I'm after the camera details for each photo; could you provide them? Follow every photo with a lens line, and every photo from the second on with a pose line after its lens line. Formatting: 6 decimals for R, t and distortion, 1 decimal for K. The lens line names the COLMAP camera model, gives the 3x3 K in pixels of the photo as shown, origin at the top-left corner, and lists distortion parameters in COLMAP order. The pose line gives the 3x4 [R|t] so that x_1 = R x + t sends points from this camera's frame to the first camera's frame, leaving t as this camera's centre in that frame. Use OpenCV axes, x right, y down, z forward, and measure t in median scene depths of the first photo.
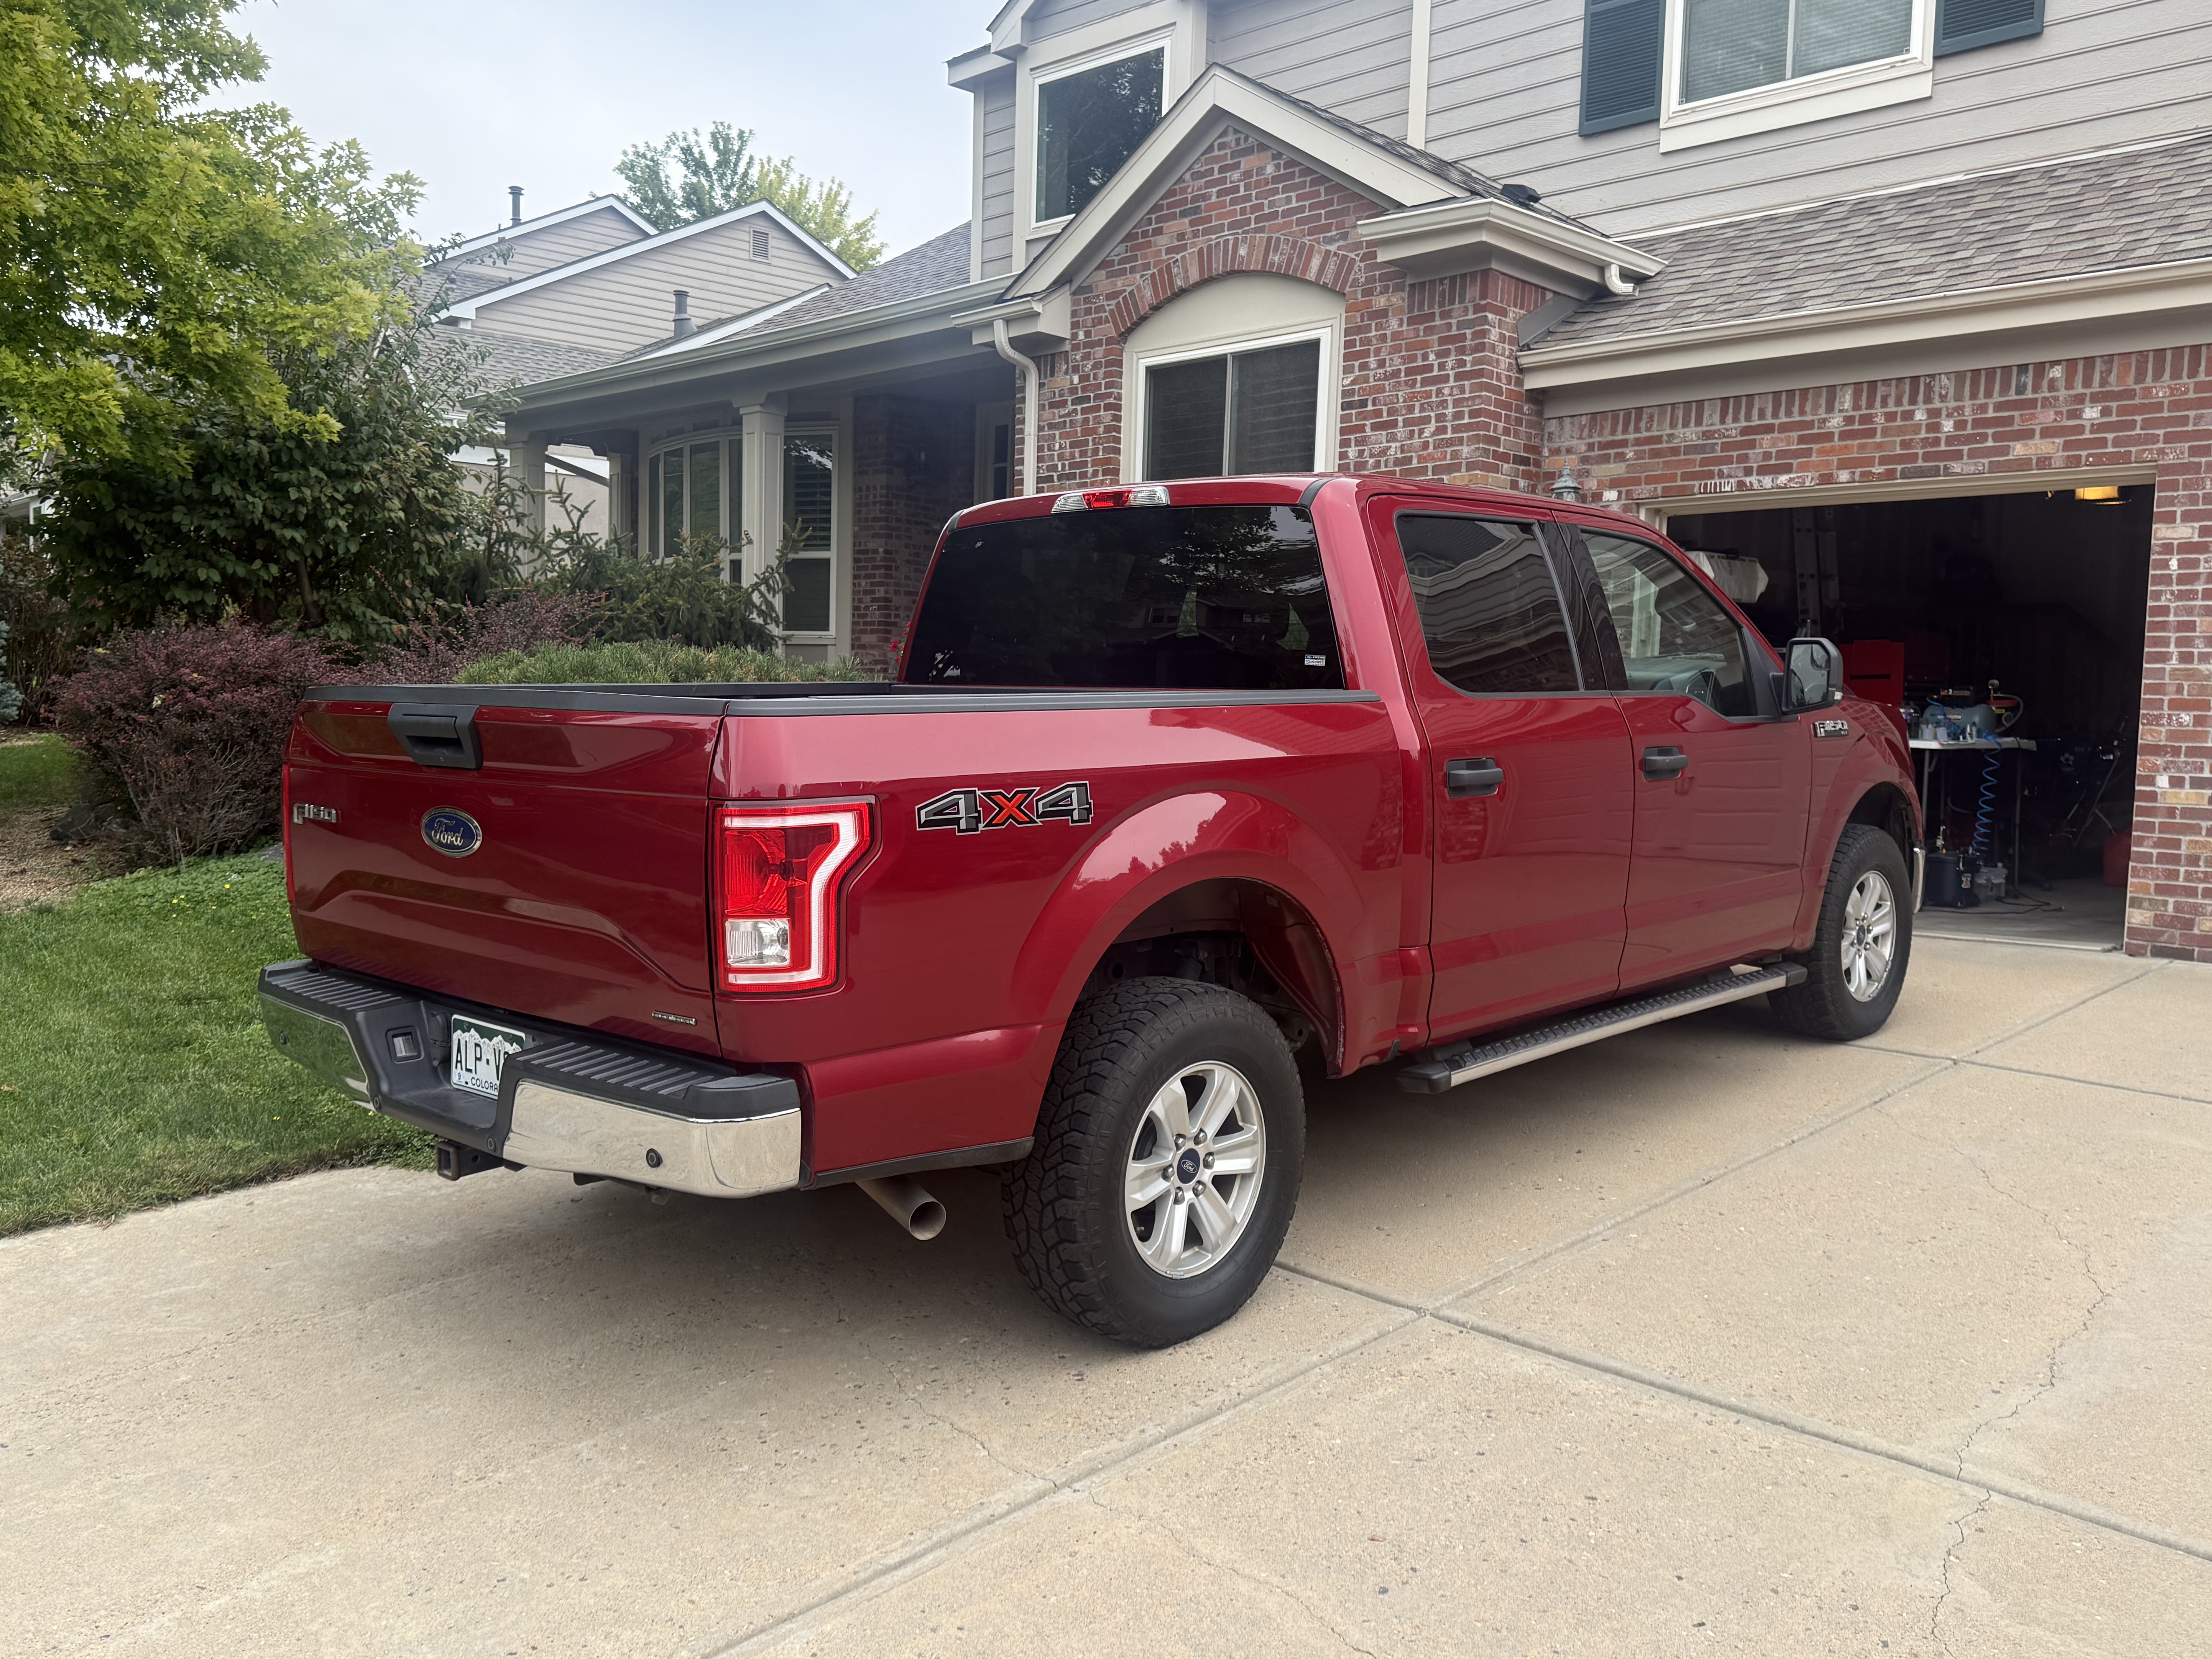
lens RADIAL K [[1854.6, 0, 1101.7], [0, 1854.6, 843.6], [0, 0, 1]] dist [0.072438, -0.105918]
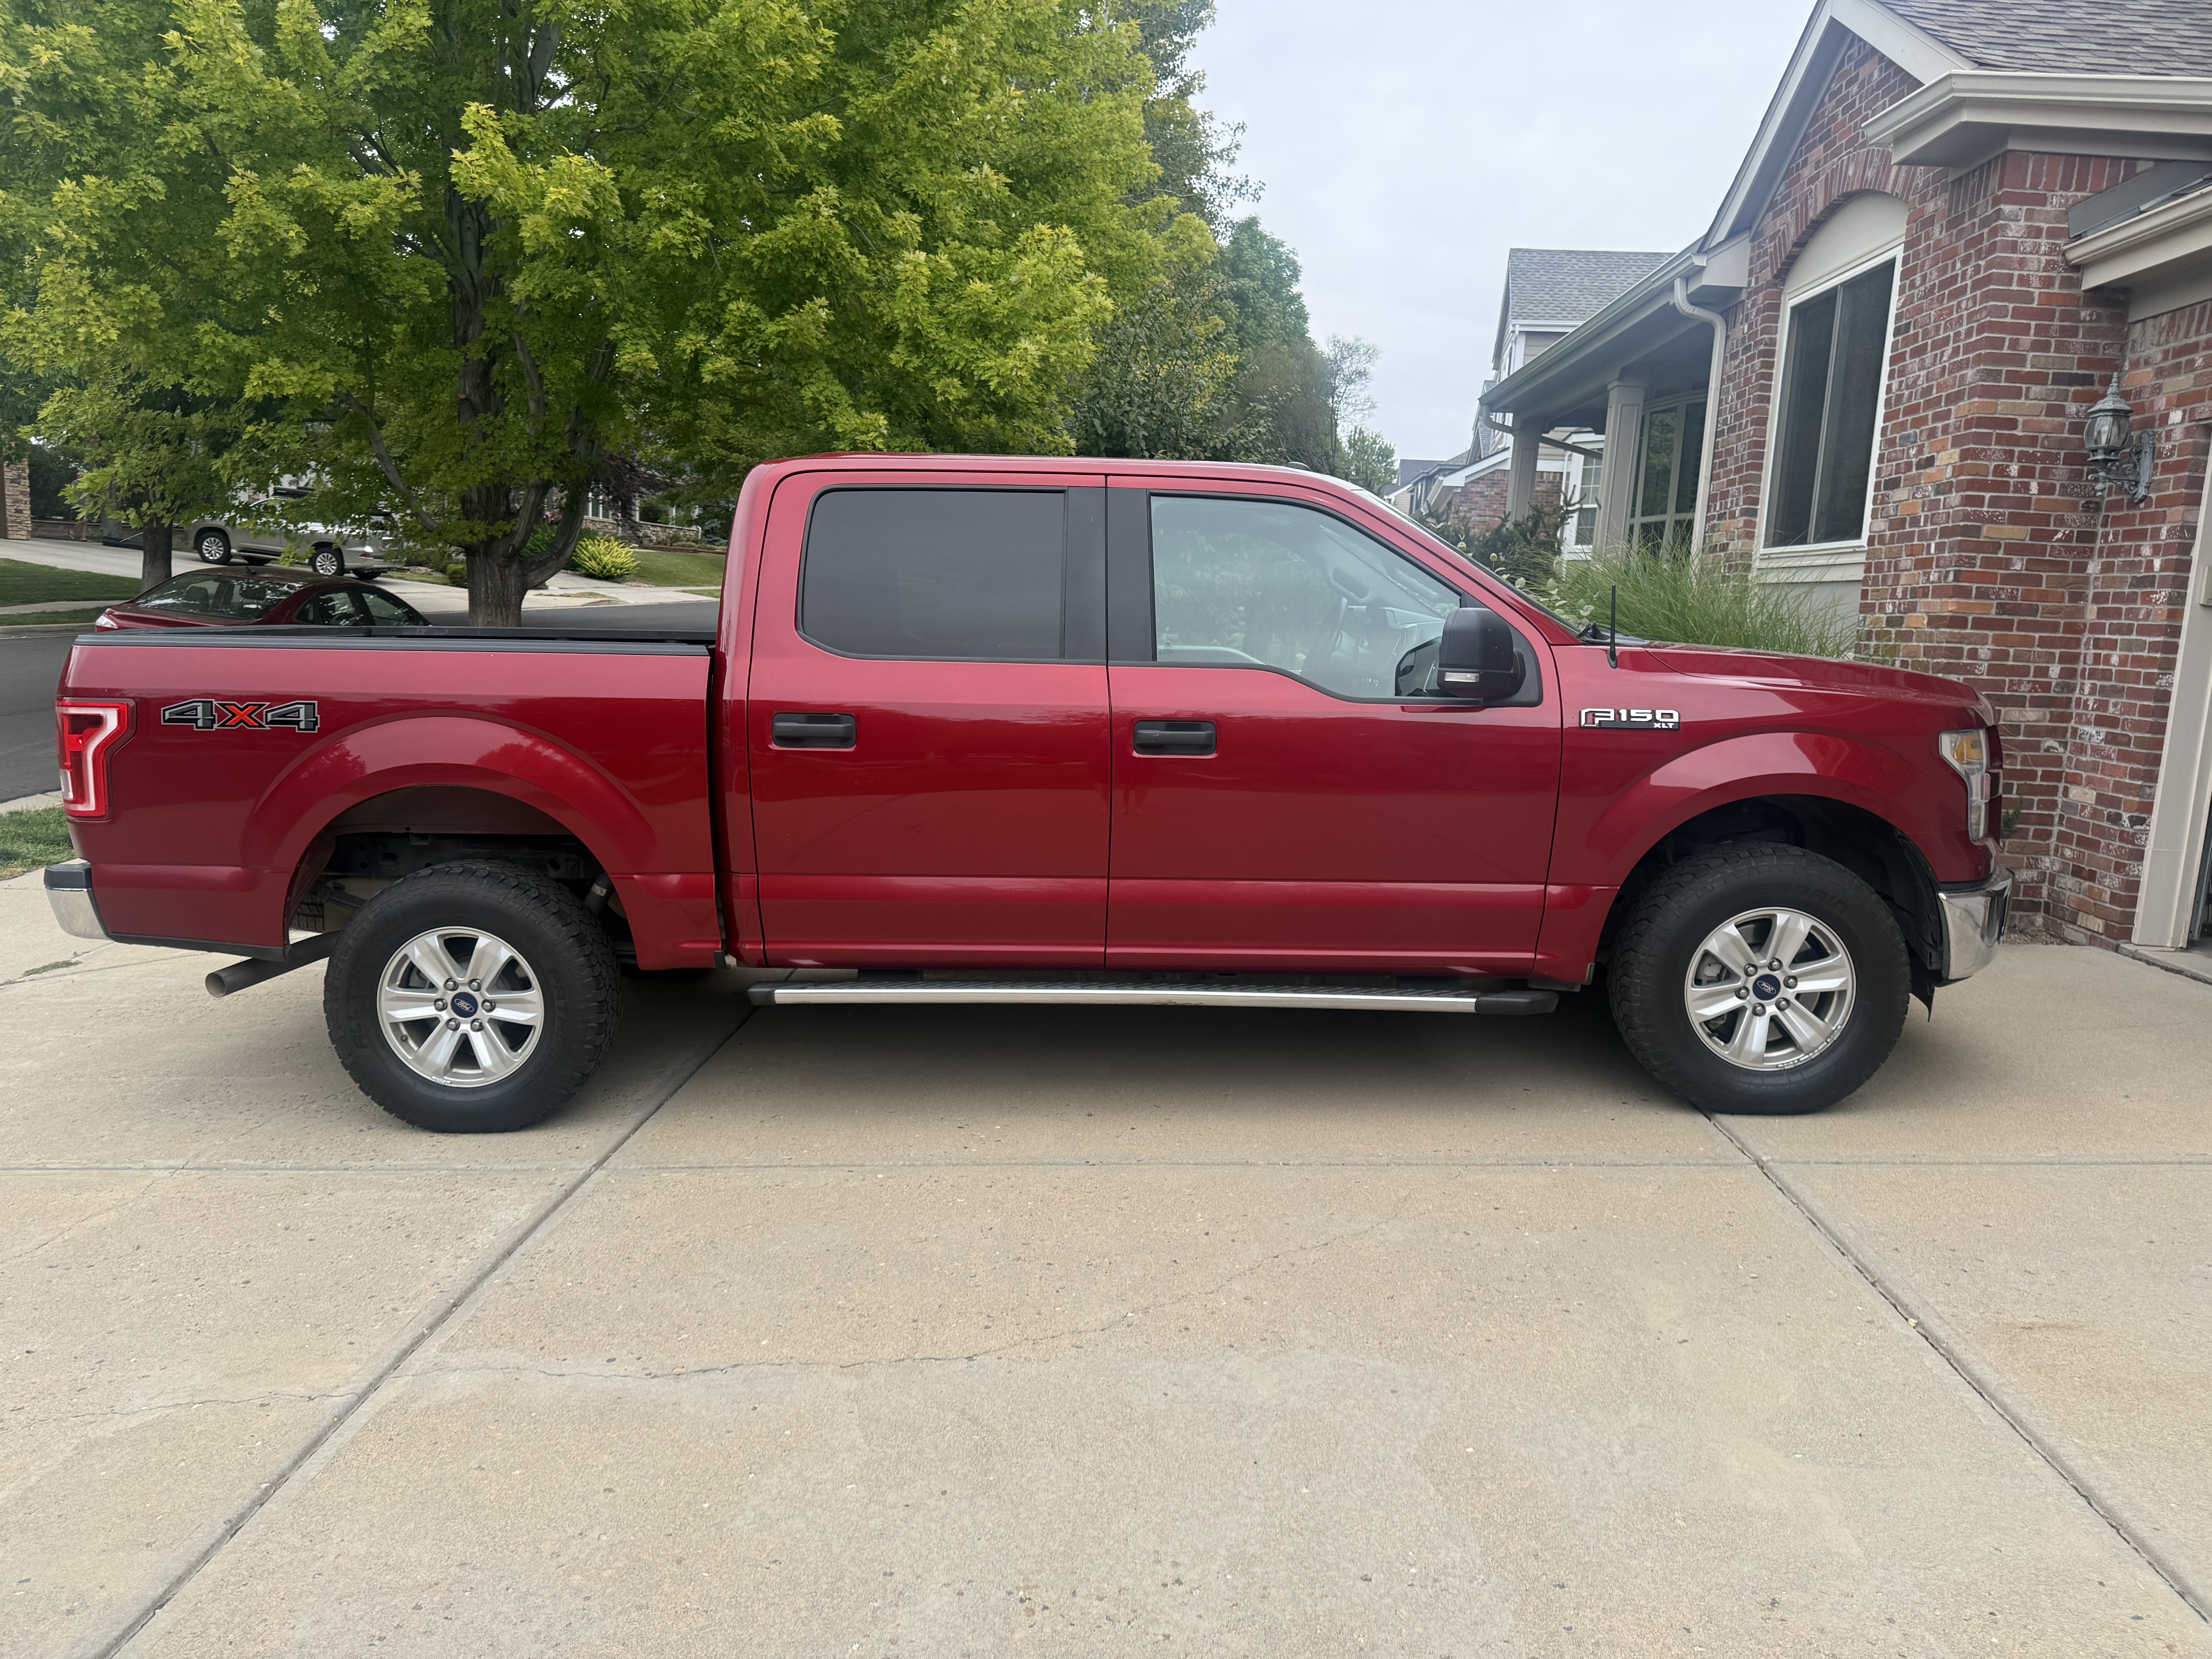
lens RADIAL K [[1571.7, 0, 1106.0], [0, 1571.7, 829.5], [0, 0, 1]] dist [0.037112, -0.056265]
pose [[0.675303, 0.114569, -0.728588, 0.511695], [-0.084818, 0.993371, 0.077591, -0.032498], [0.732647, 0.009400, 0.680544, 0.253665]]
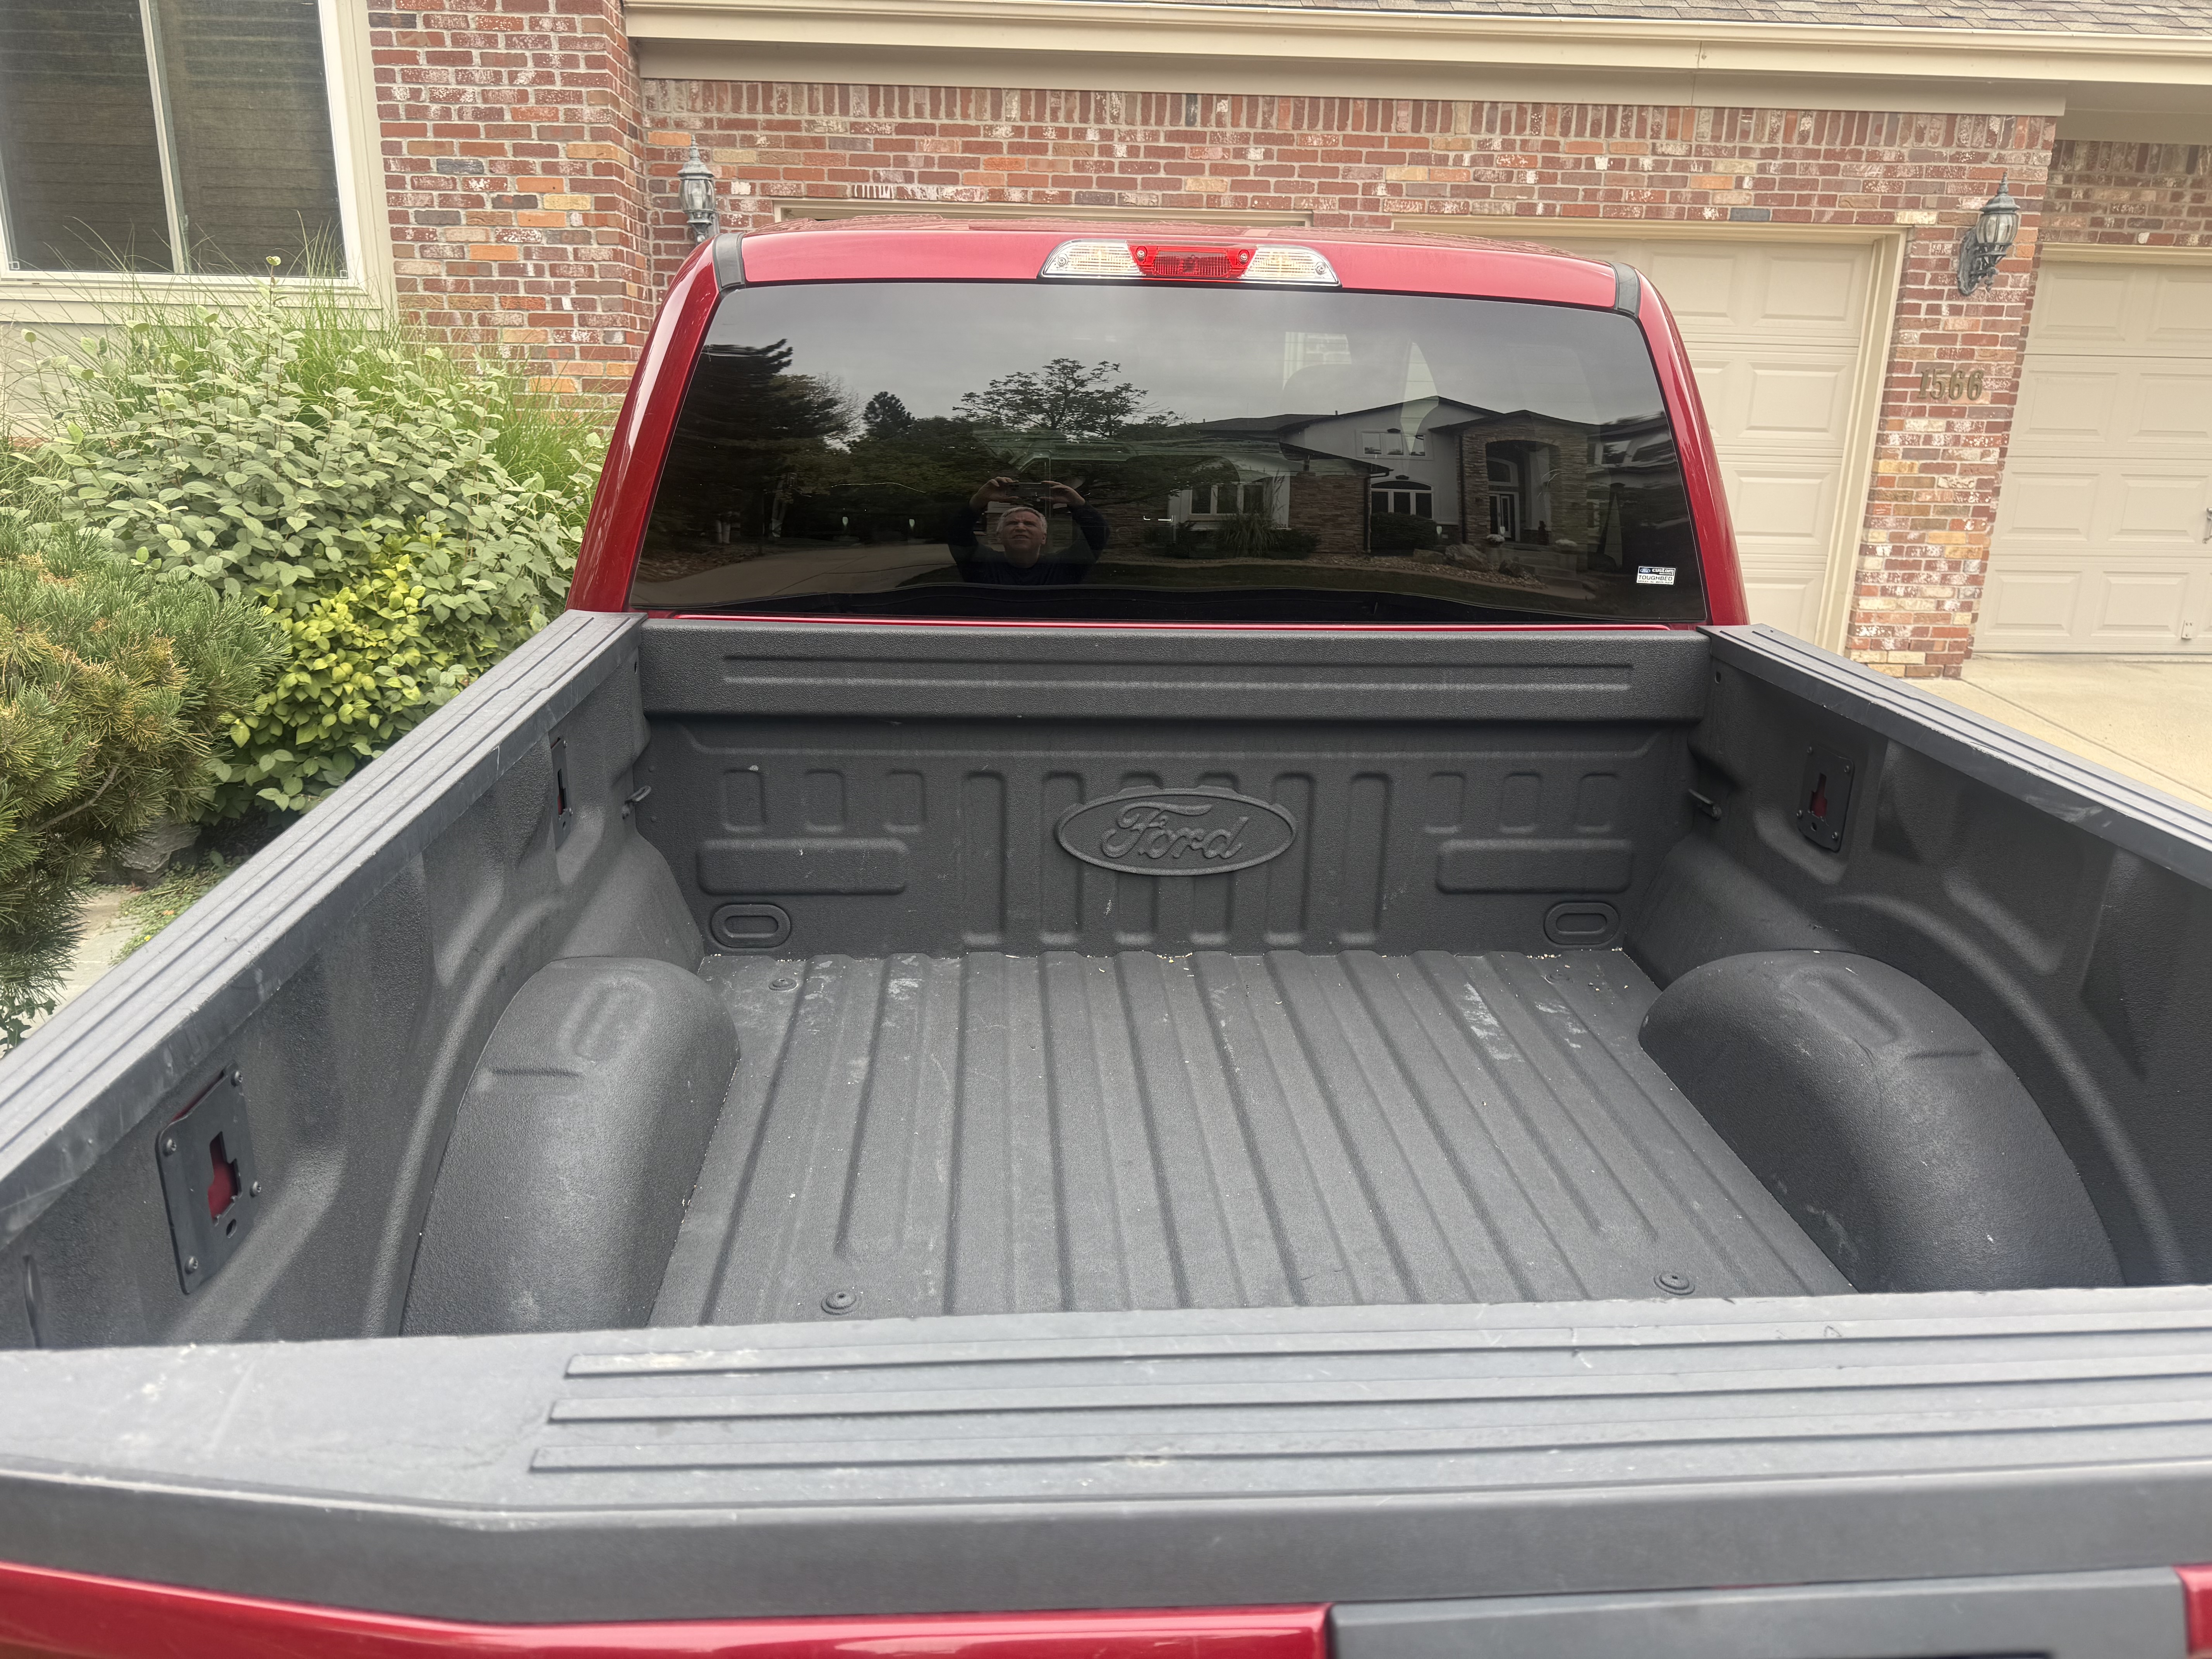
lens RADIAL K [[1565.3, 0, 1096.2], [0, 1565.3, 819.6], [0, 0, 1]] dist [0.038205, -0.017331]
pose [[0.689734, -0.203384, 0.694911, -0.192308], [0.046990, 0.970289, 0.237341, -0.075875], [-0.722536, -0.131048, 0.678799, 0.385874]]
